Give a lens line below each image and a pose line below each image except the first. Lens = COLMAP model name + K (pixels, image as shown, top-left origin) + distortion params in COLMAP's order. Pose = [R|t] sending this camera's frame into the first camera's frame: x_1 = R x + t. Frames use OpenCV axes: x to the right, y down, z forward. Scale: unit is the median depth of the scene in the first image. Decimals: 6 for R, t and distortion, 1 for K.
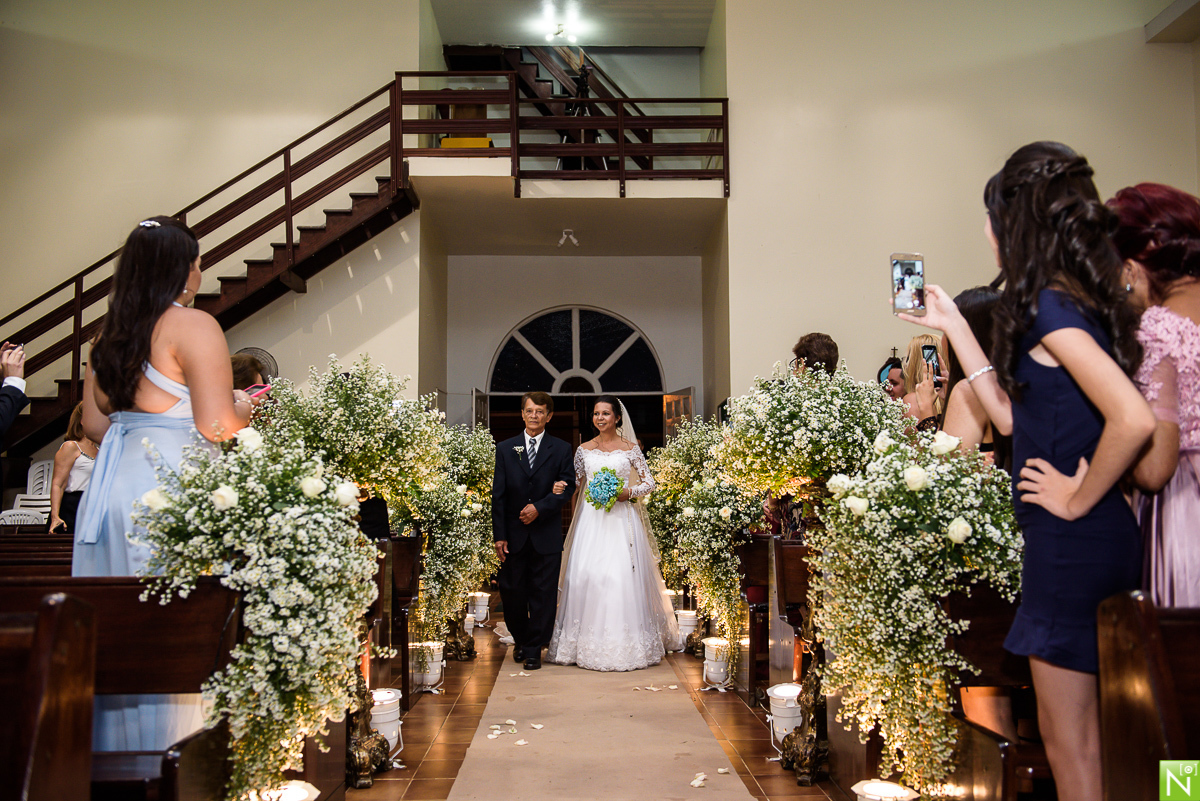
lens RADIAL K [[1159.2, 0, 600.0], [0, 1159.2, 400.5], [0, 0, 1]] dist [0.033753, 0.008922]
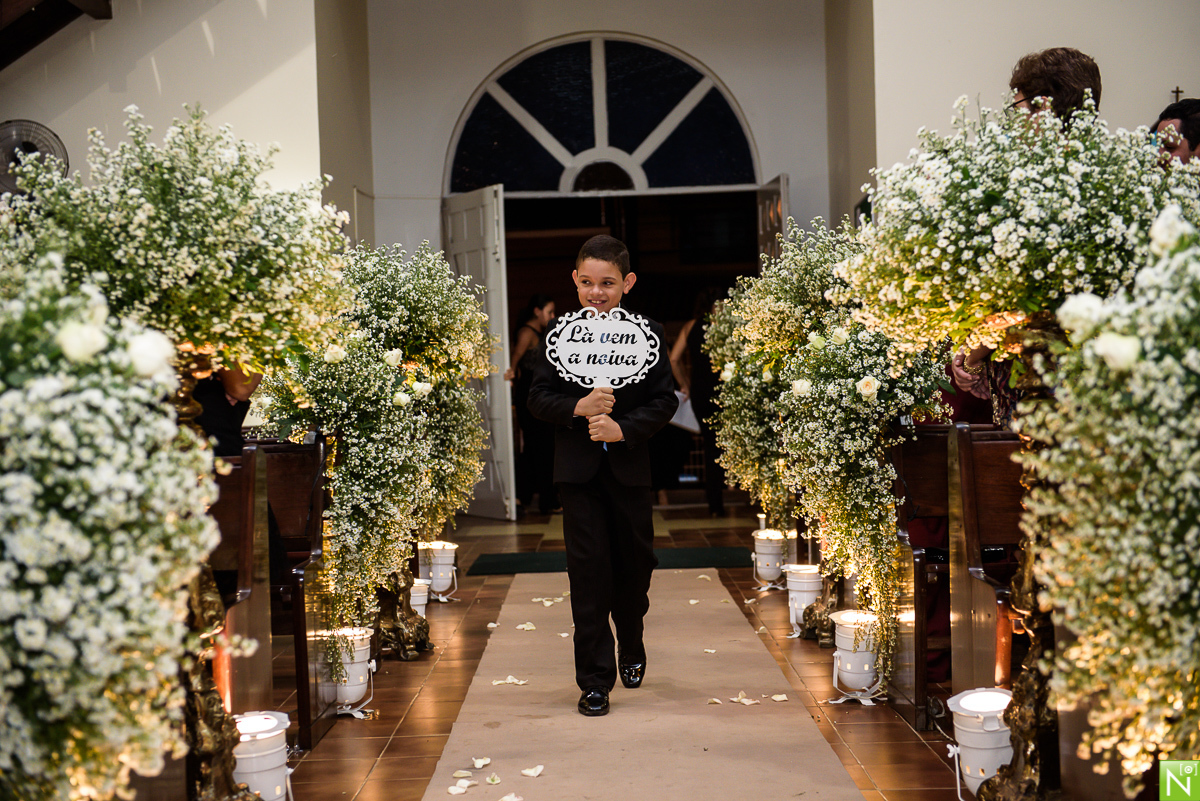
lens RADIAL K [[2009.0, 0, 600.0], [0, 2009.0, 400.5], [0, 0, 1]] dist [0.183621, -0.203906]
pose [[0.999347, -0.023914, -0.027090, 0.008690], [0.026343, 0.995302, 0.093164, 0.014135], [0.024734, -0.093817, 0.995282, 0.055414]]
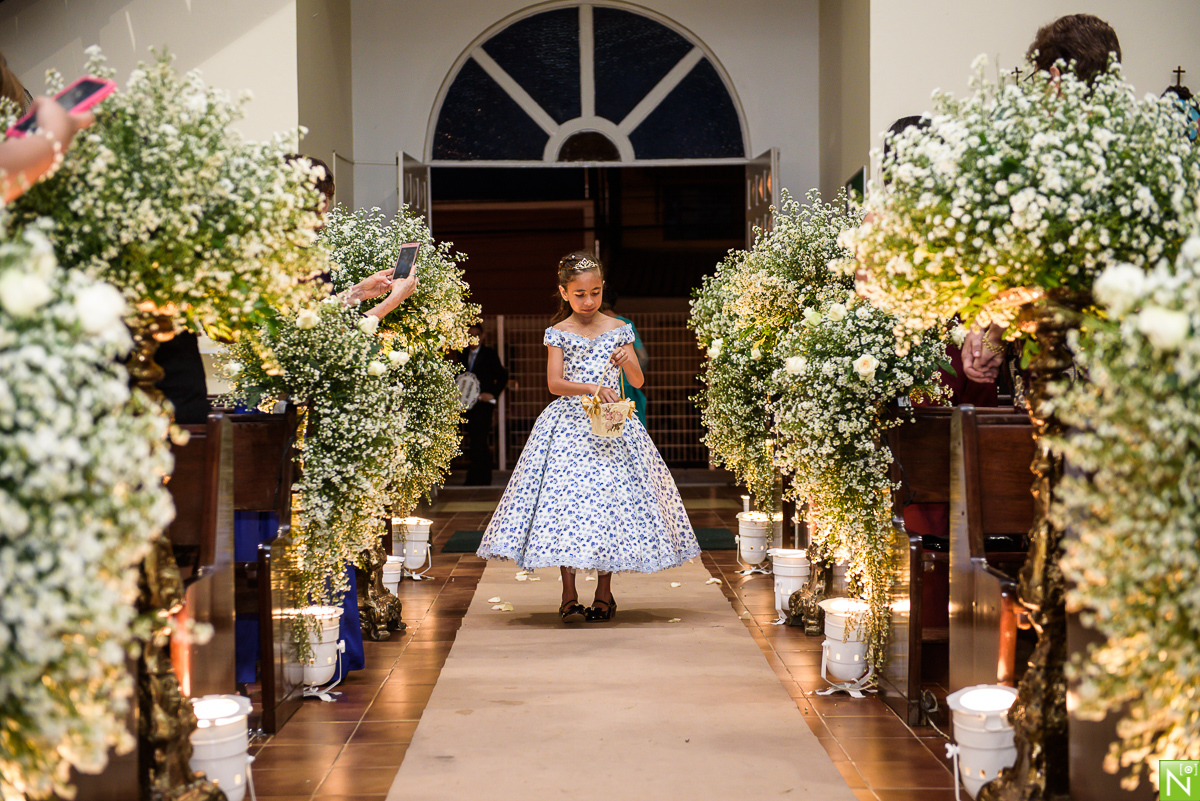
lens RADIAL K [[2025.7, 0, 600.0], [0, 2025.7, 400.5], [0, 0, 1]] dist [0.186159, -0.304098]
pose [[0.999858, -0.003118, -0.016583, 0.003113], [0.004839, 0.994485, 0.104767, 0.020508], [0.016165, -0.104832, 0.994359, 0.105255]]
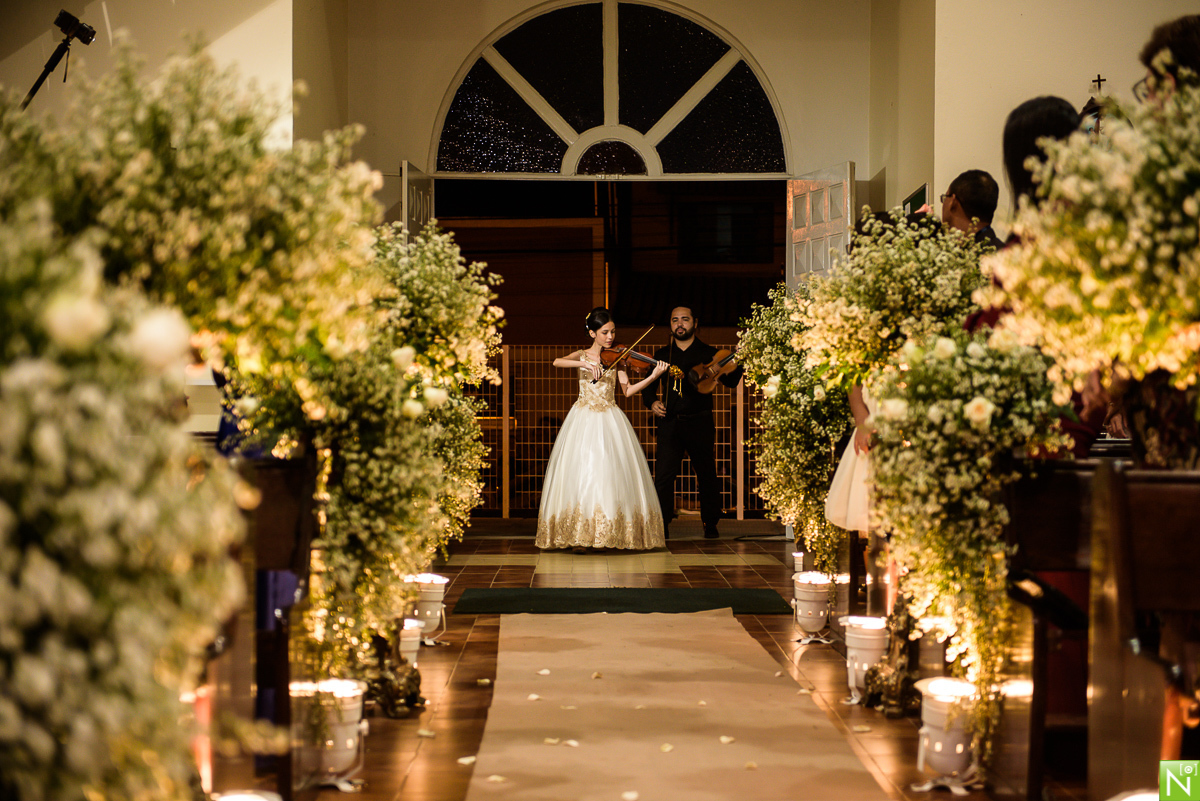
lens RADIAL K [[2236.3, 0, 600.0], [0, 2236.3, 400.5], [0, 0, 1]] dist [0.080808, 0.019175]
pose [[0.999863, 0.007732, -0.014658, -0.040001], [-0.006418, 0.996130, 0.087662, 0.022281], [0.015279, -0.087556, 0.996042, 0.165663]]
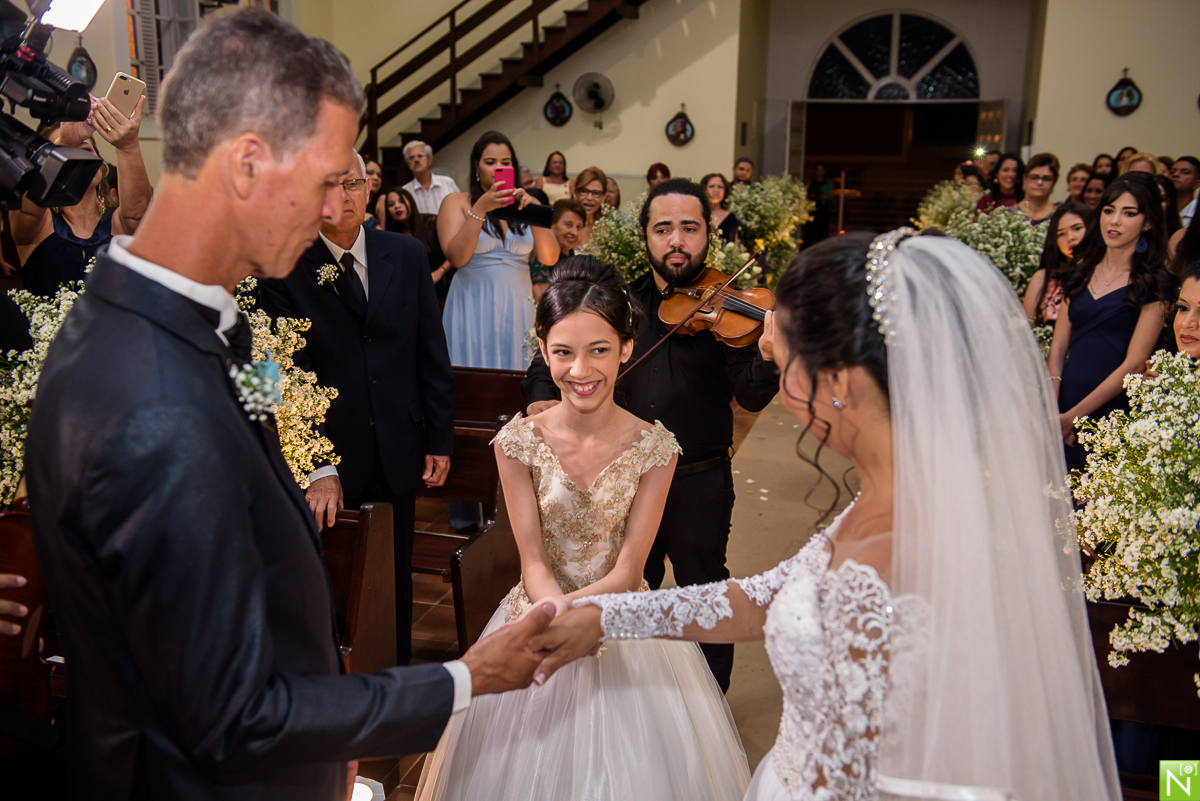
lens RADIAL K [[1159.2, 0, 600.0], [0, 1159.2, 400.5], [0, 0, 1]] dist [0.033753, 0.008922]
pose [[0.959047, 0.079063, -0.271989, 0.133069], [0.004586, 0.955793, 0.294005, -0.221412], [0.283210, -0.283212, 0.916288, -0.412300]]
